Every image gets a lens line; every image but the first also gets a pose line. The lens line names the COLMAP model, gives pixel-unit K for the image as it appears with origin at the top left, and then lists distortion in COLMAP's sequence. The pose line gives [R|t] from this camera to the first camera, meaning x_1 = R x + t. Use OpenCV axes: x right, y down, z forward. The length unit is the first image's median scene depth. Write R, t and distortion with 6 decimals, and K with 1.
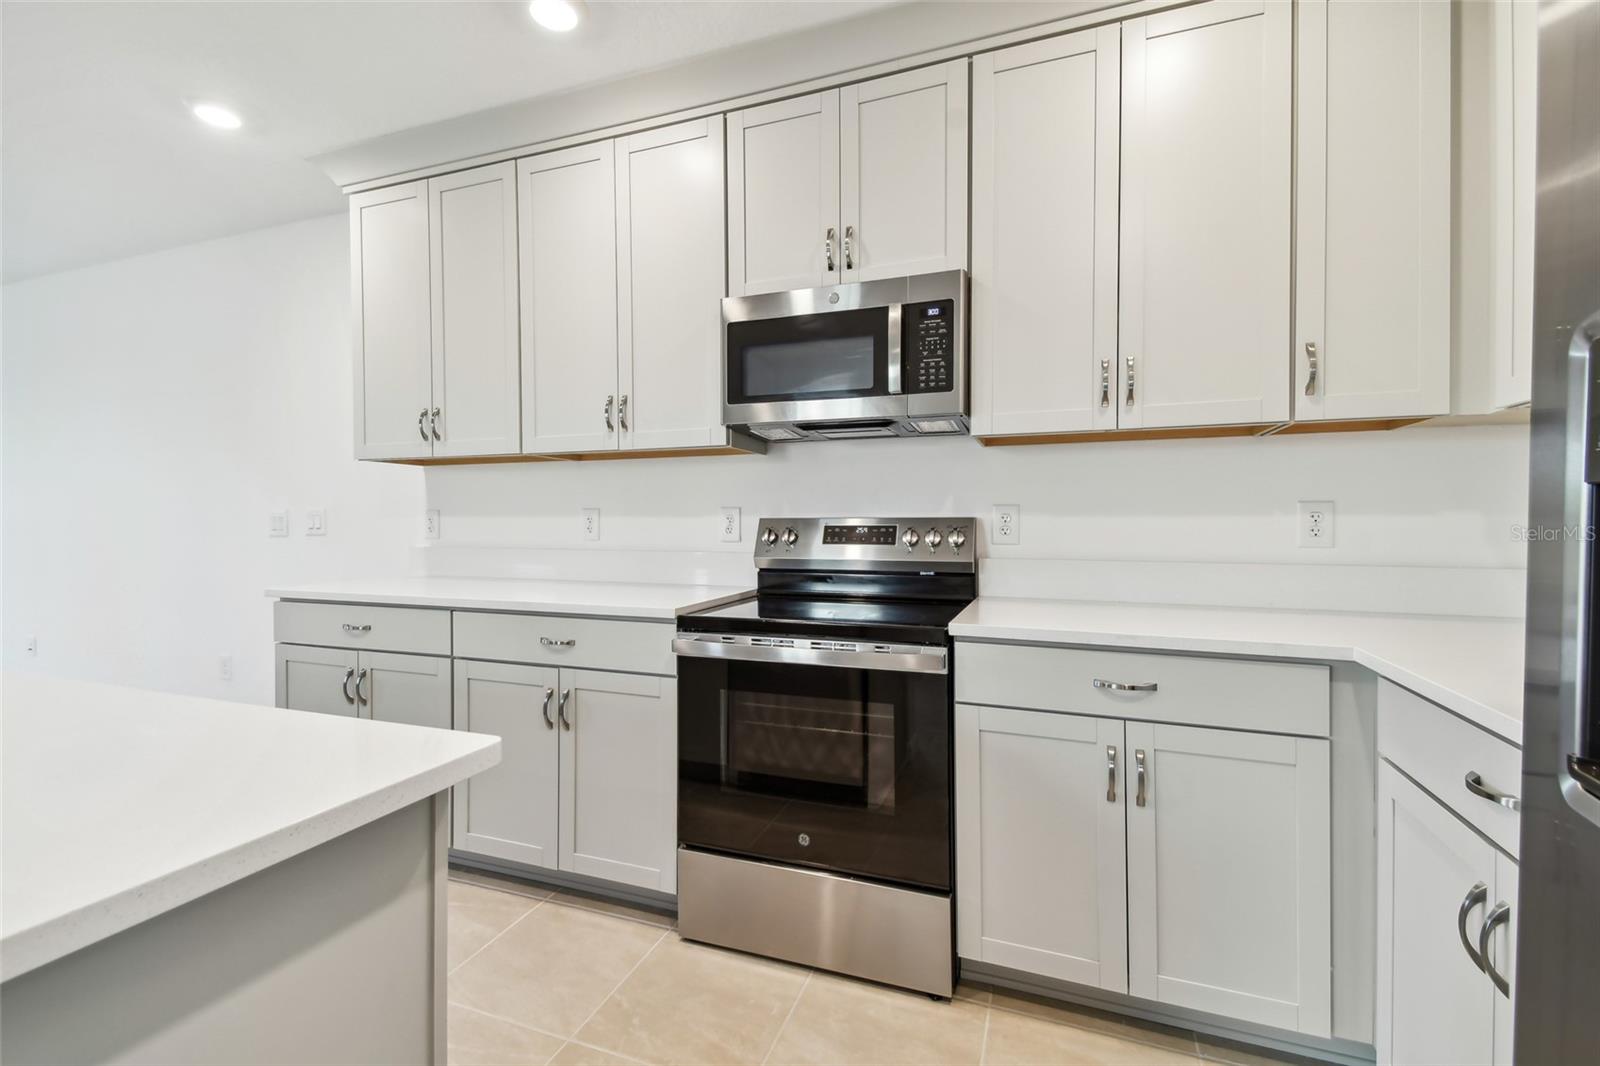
lens RADIAL K [[694.8, 0, 797.1], [0, 694.8, 527.6], [0, 0, 1]] dist [0.042745, -0.025870]
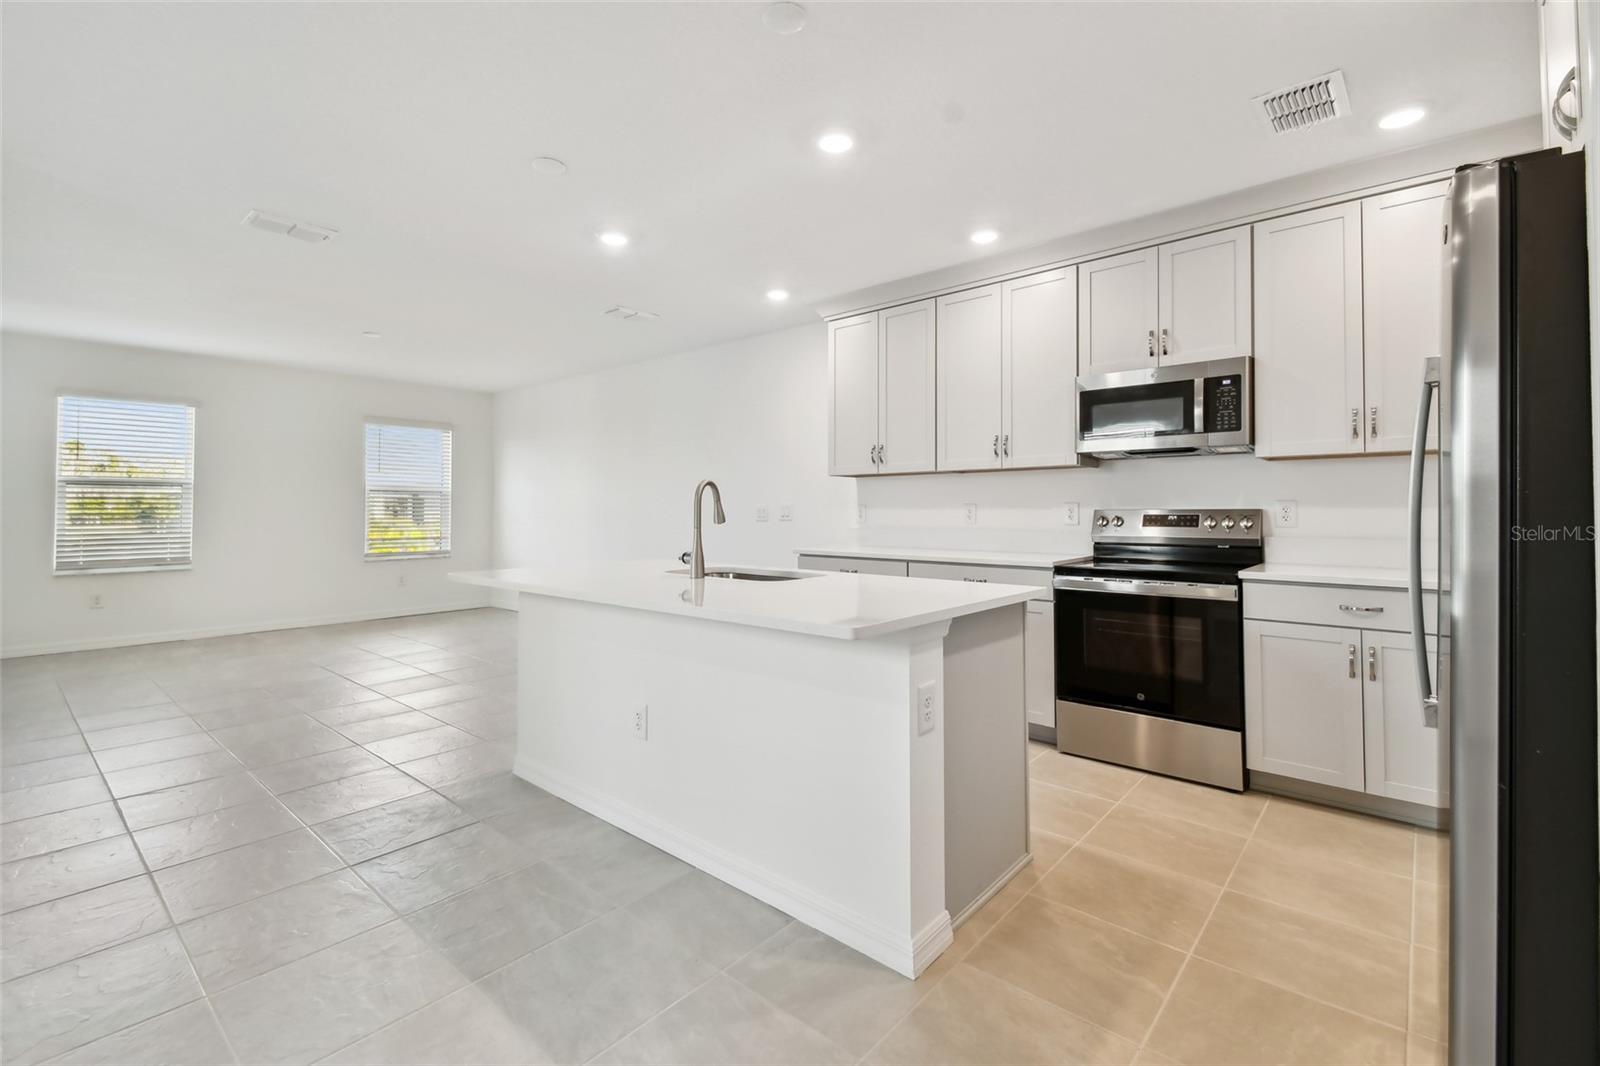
lens RADIAL K [[700.5, 0, 793.4], [0, 700.5, 503.9], [0, 0, 1]] dist [0.054456, -0.026625]
pose [[0.936077, -0.002907, -0.351783, -0.148875], [-0.005414, 0.999728, -0.022668, 0.014704], [0.351753, 0.023123, 0.935807, -0.807788]]
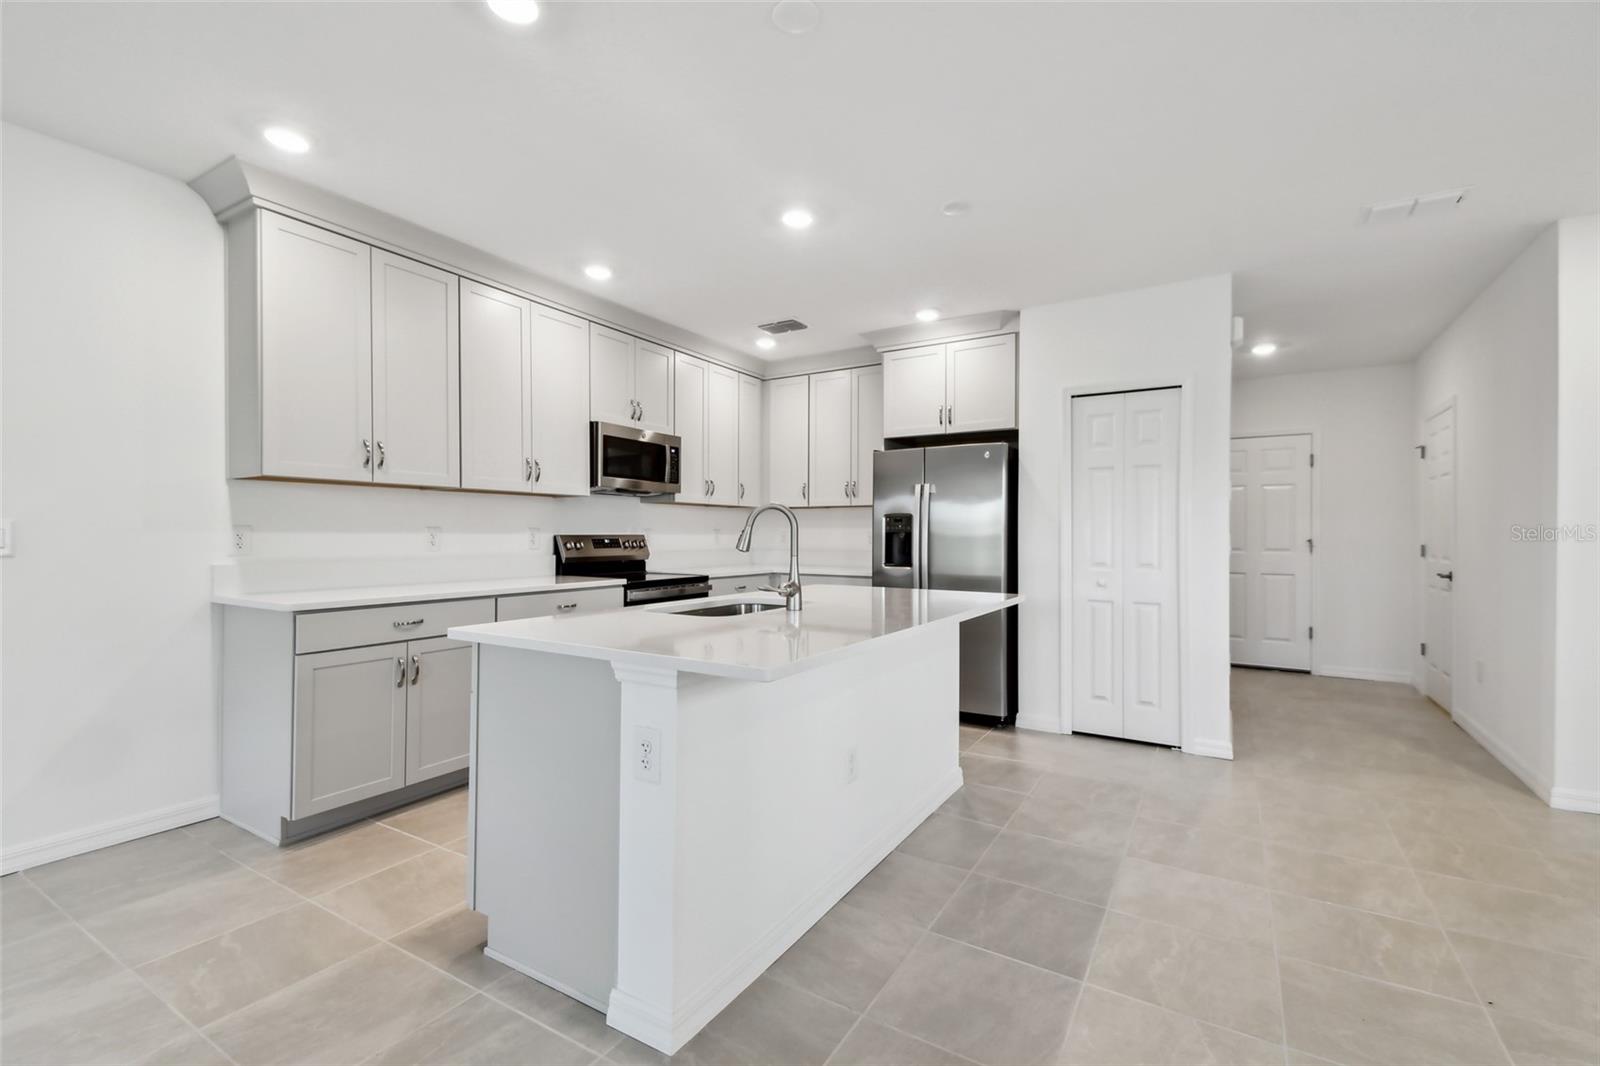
lens RADIAL K [[697.3, 0, 794.7], [0, 697.3, 536.1], [0, 0, 1]] dist [0.053995, -0.027121]
pose [[0.189739, -0.000449, 0.981834, -1.934192], [0.011792, 0.999929, -0.001822, -0.000239], [-0.981764, 0.011924, 0.189731, 0.111370]]
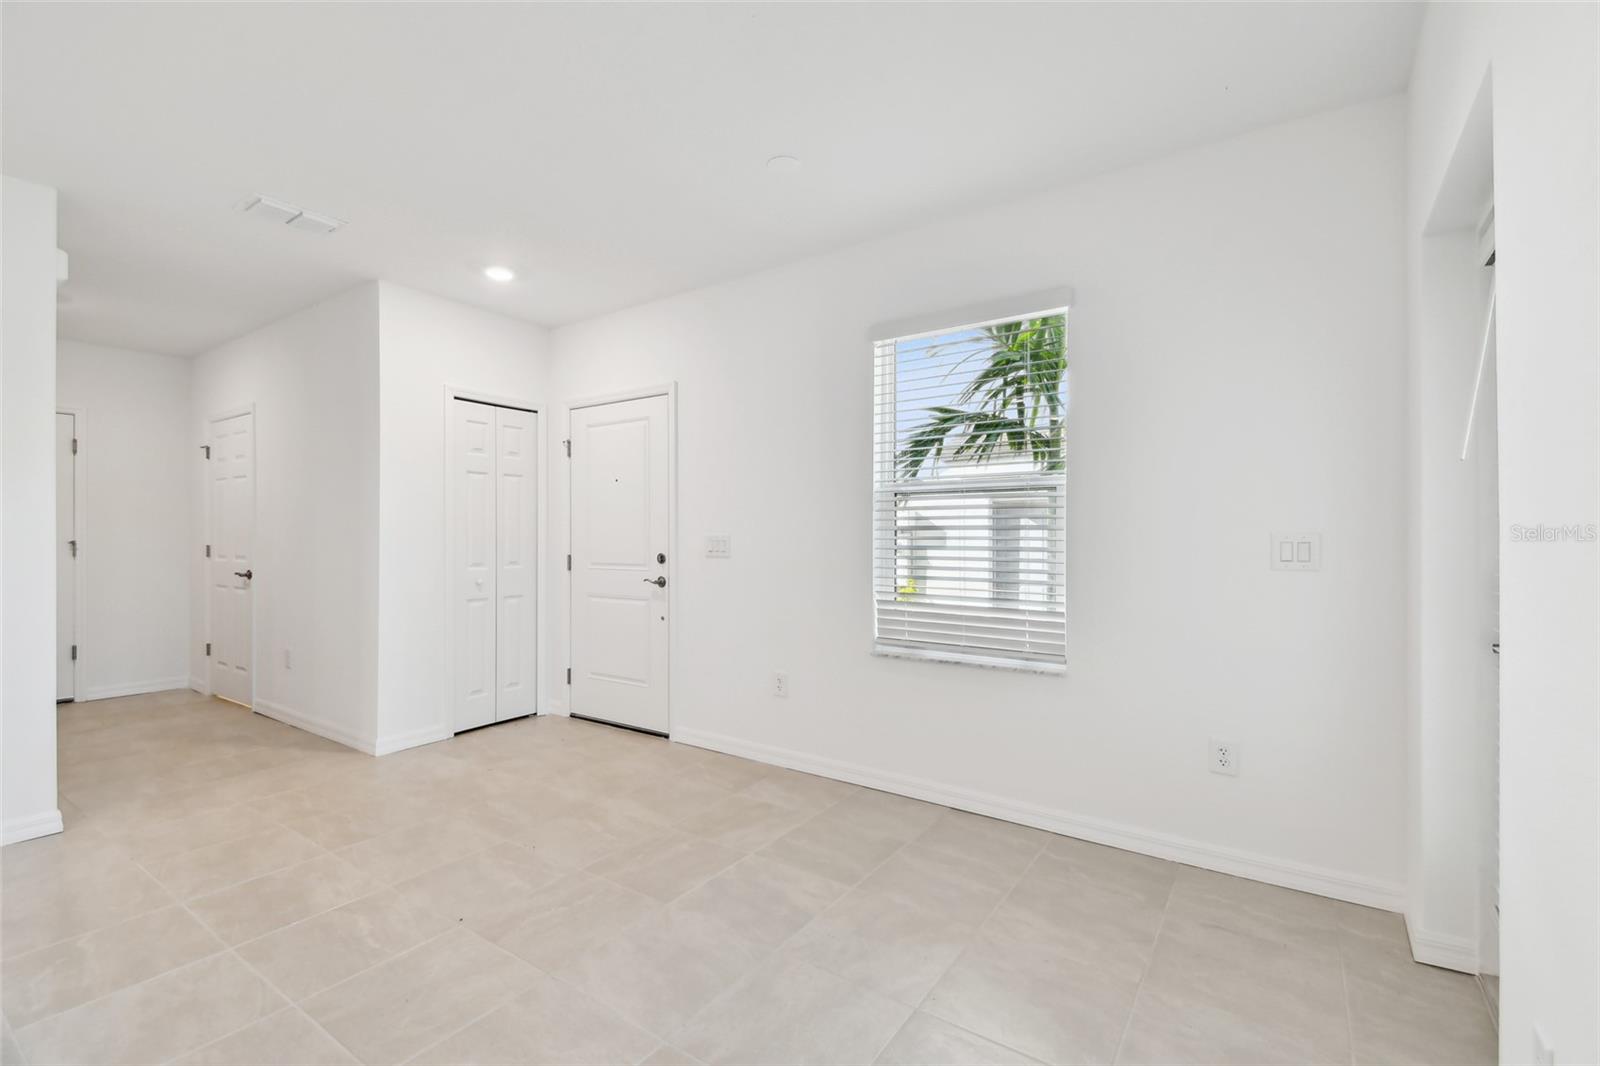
lens RADIAL K [[697.3, 0, 794.7], [0, 697.3, 536.1], [0, 0, 1]] dist [0.053995, -0.027121]
pose [[-0.968371, 0.000933, 0.249513, -1.666415], [0.004151, 0.999915, 0.012371, -0.002124], [-0.249480, 0.013015, -0.968292, 0.336529]]
